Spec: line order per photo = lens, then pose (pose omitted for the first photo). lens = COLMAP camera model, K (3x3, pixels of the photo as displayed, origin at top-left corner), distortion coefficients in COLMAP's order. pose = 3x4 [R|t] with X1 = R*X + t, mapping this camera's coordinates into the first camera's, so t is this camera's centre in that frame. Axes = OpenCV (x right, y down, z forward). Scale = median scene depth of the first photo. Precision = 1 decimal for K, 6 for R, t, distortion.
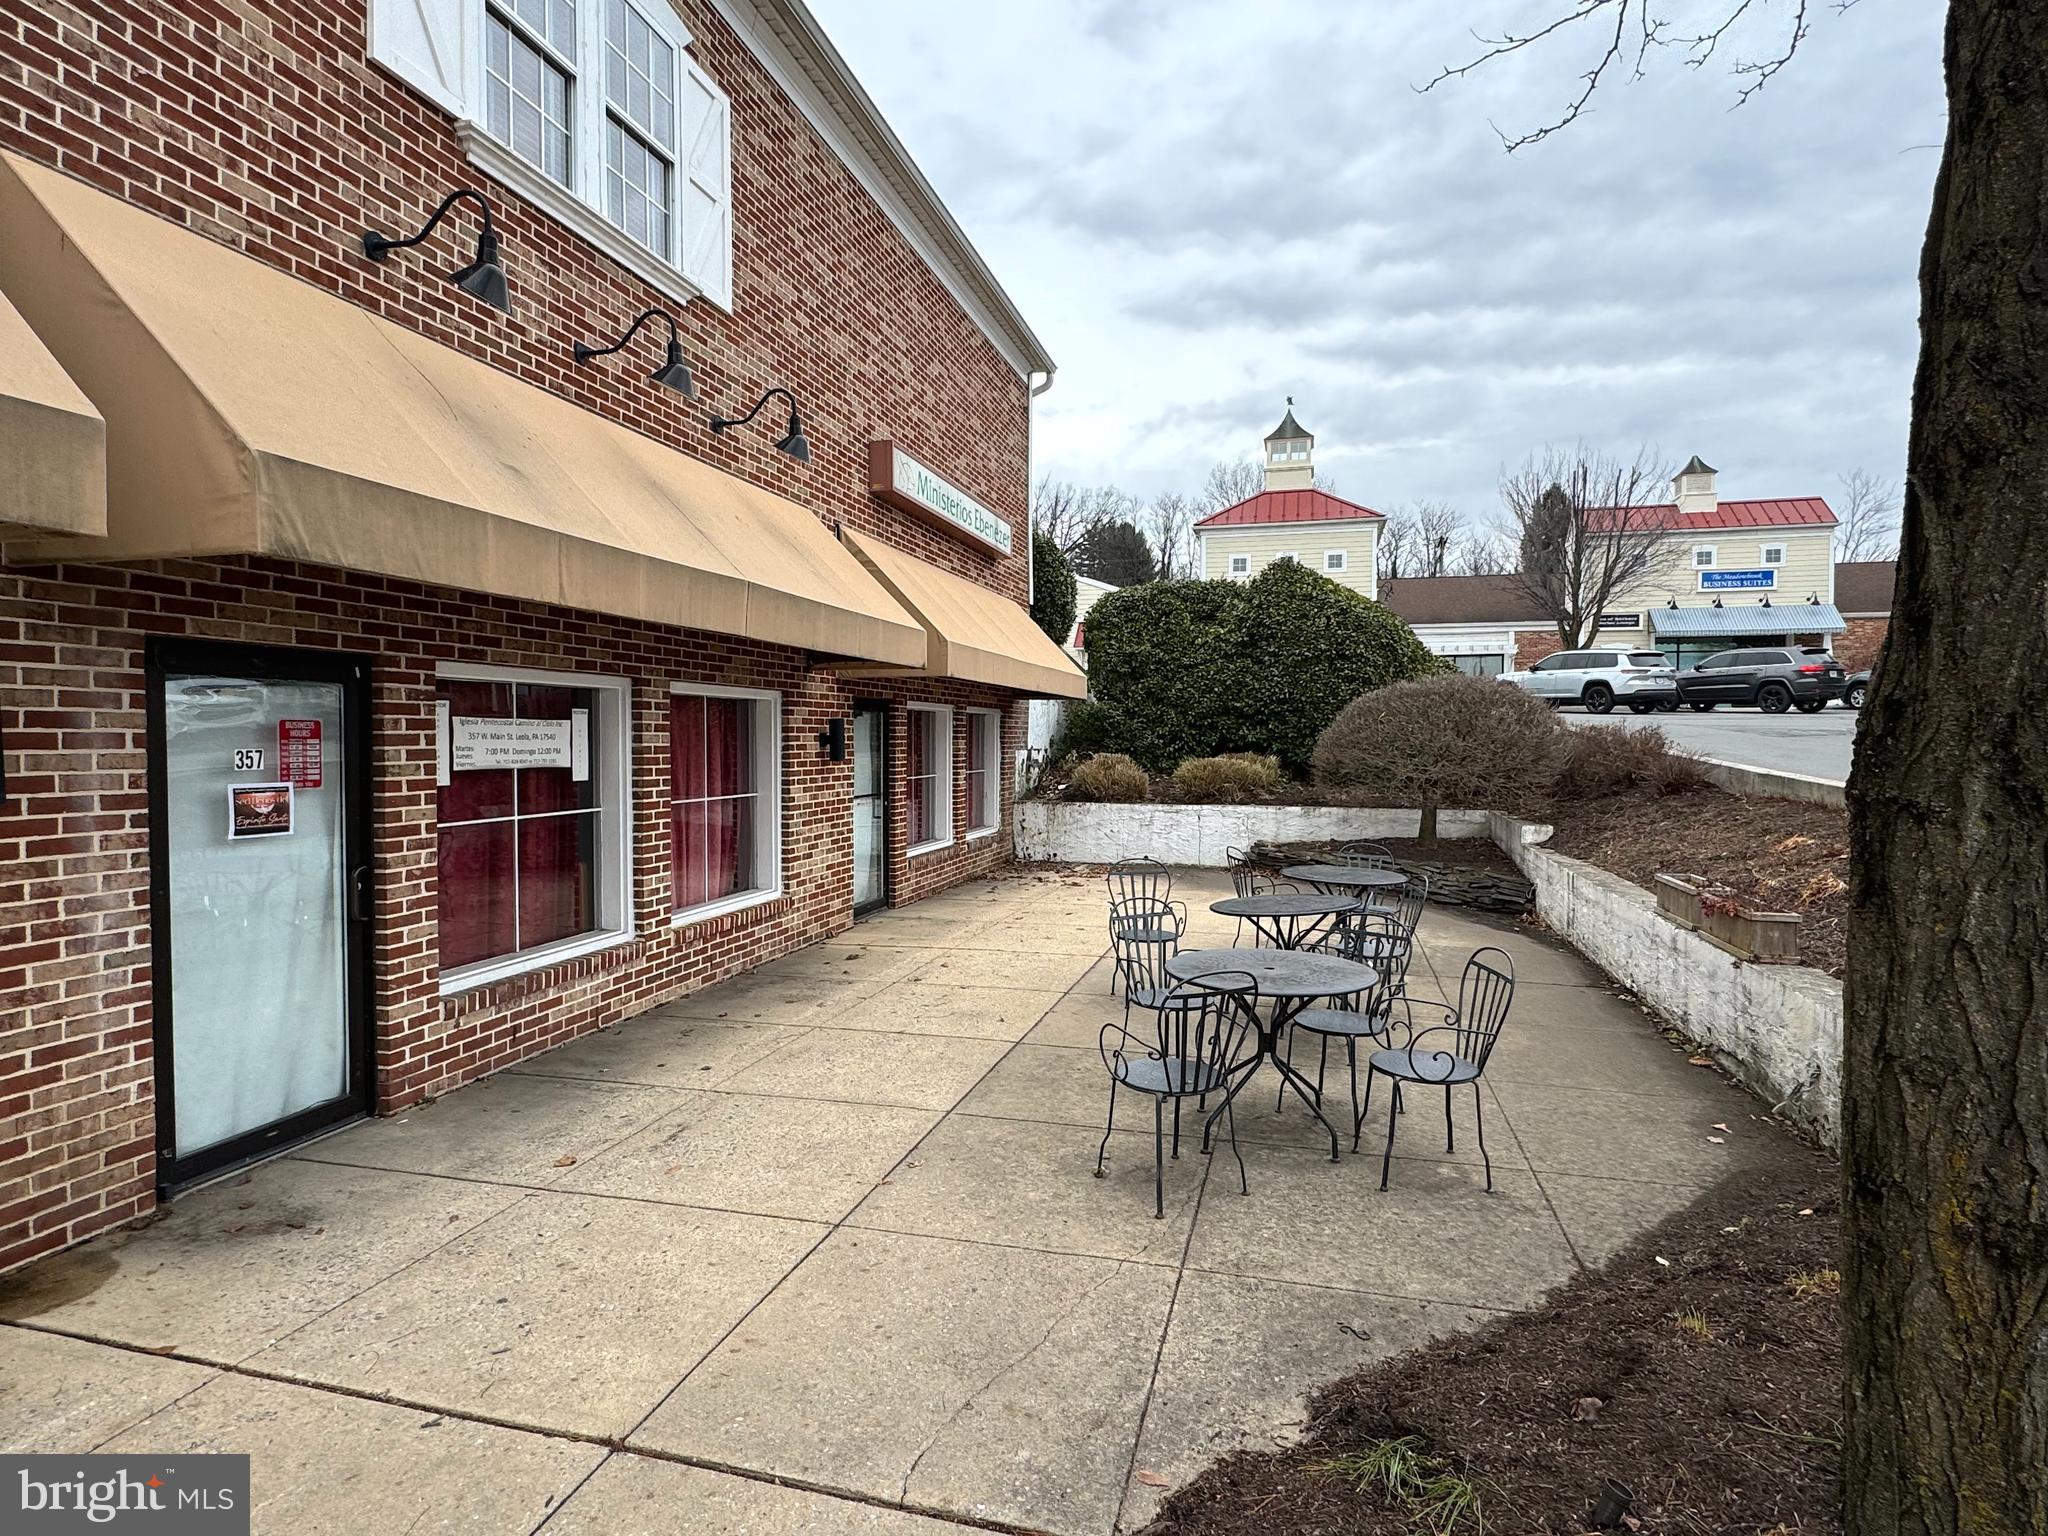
lens RADIAL K [[1077.0, 0, 1024.0], [0, 1077.0, 768.0], [0, 0, 1]] dist [-0.000515, -0.000470]
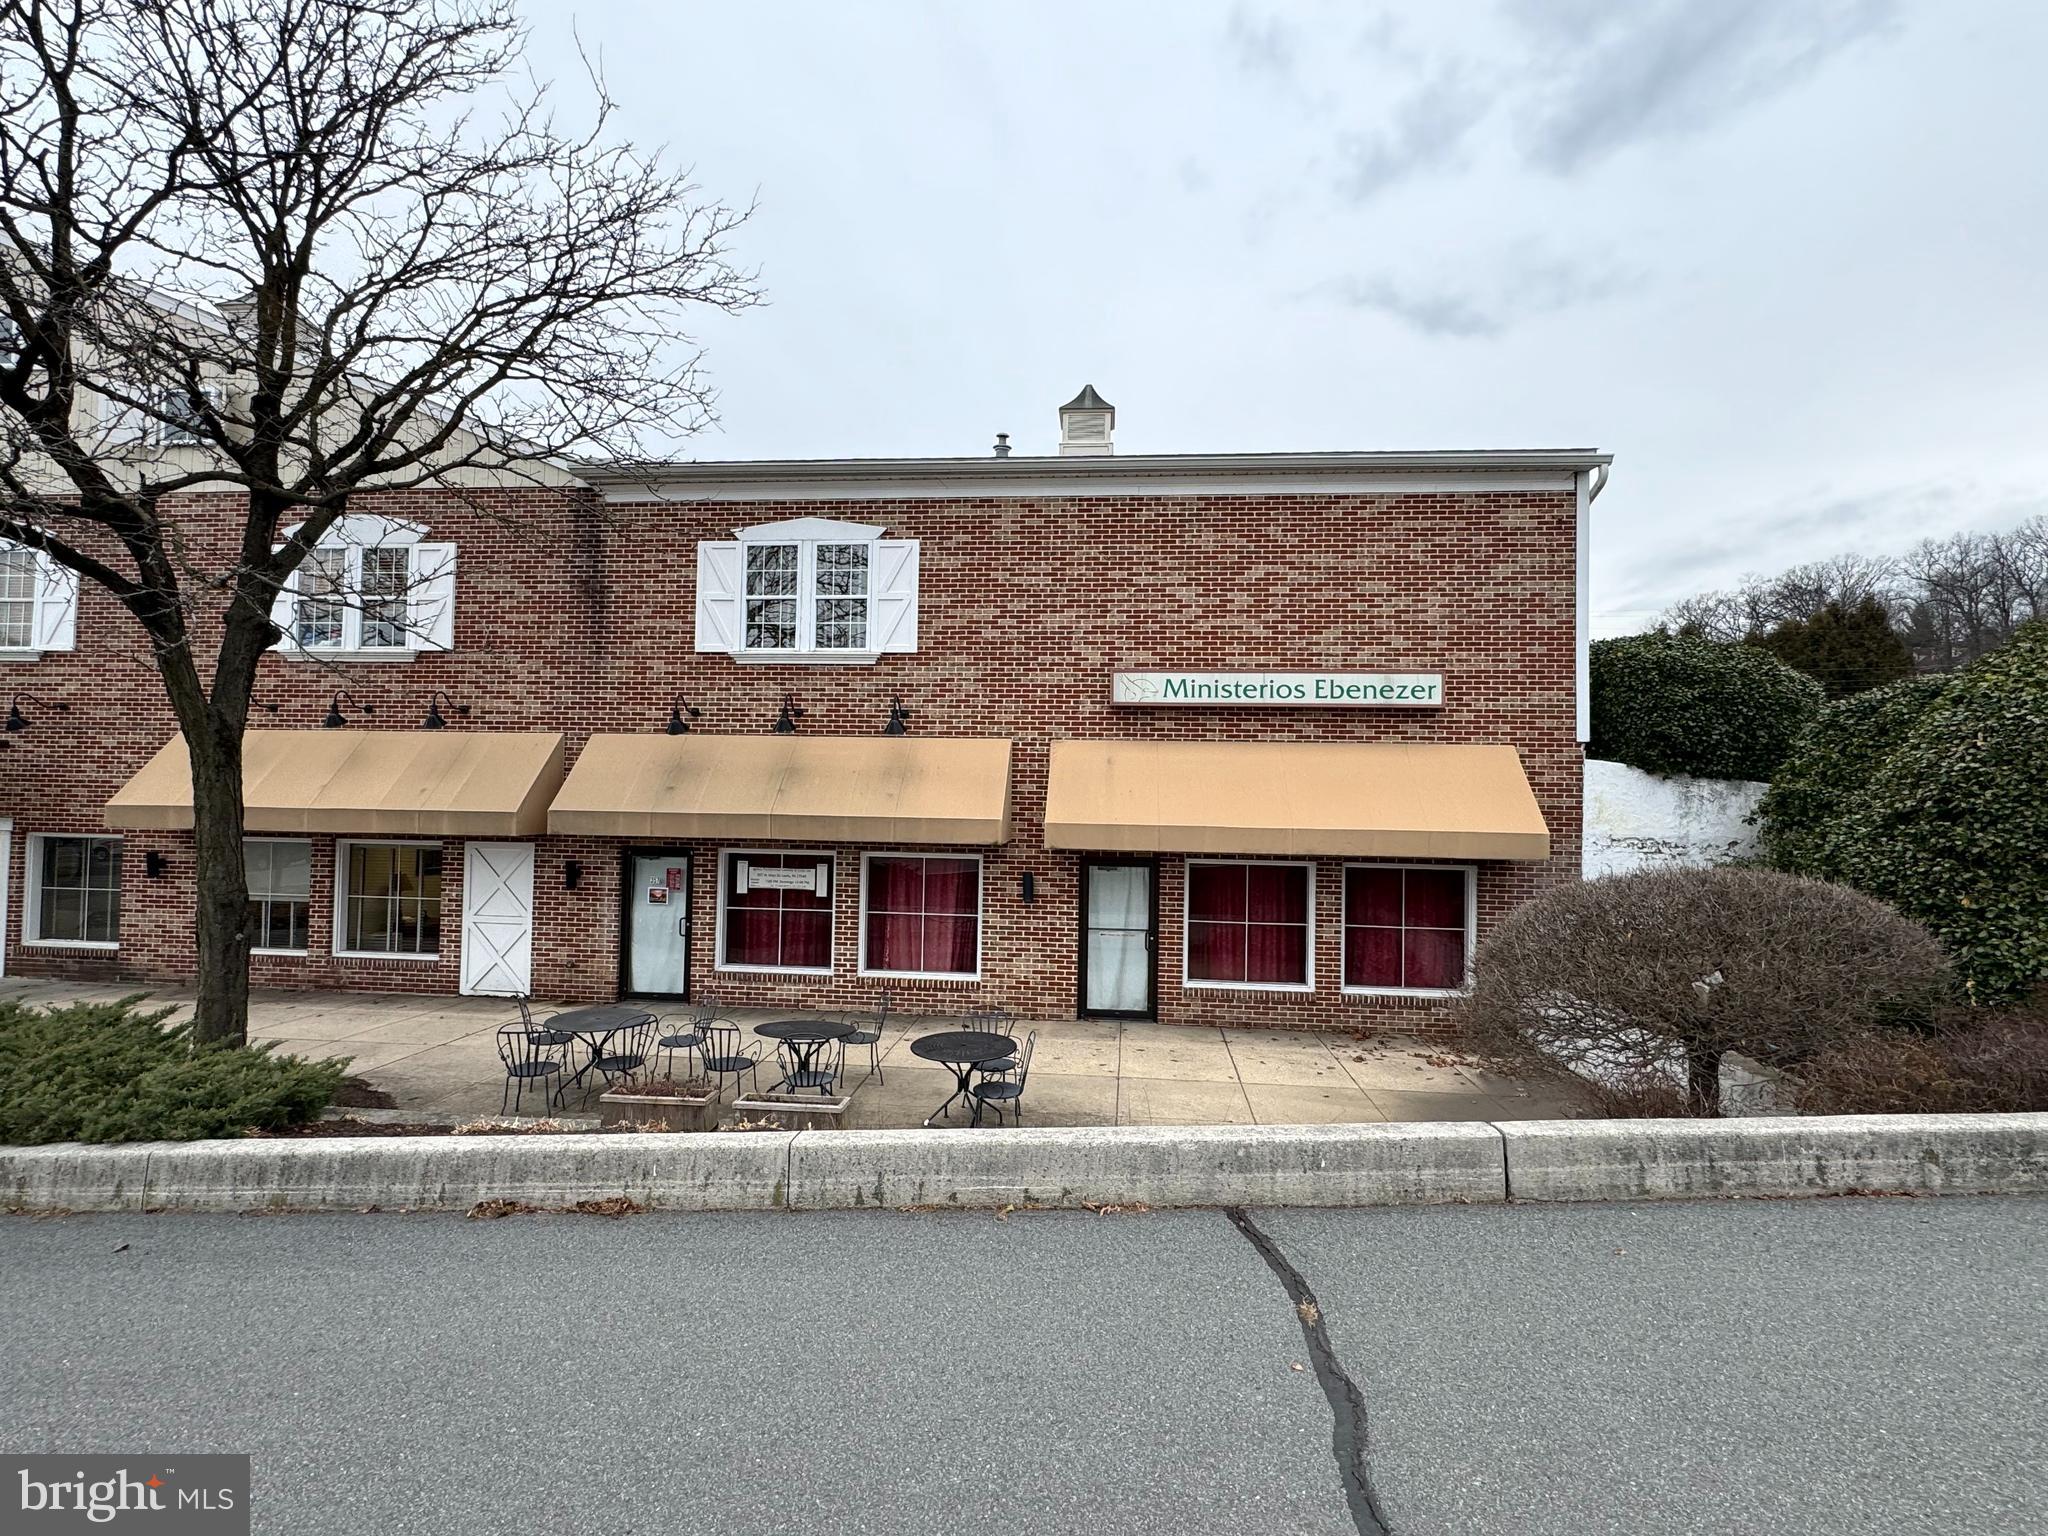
lens RADIAL K [[974.9, 0, 1024.0], [0, 974.9, 768.0], [0, 0, 1]] dist [-0.000723, 0.000019]
pose [[0.174181, -0.031534, -0.984209, 1.857593], [-0.046451, 0.998111, -0.040200, -0.216437], [0.983617, 0.052720, 0.172388, 1.193419]]
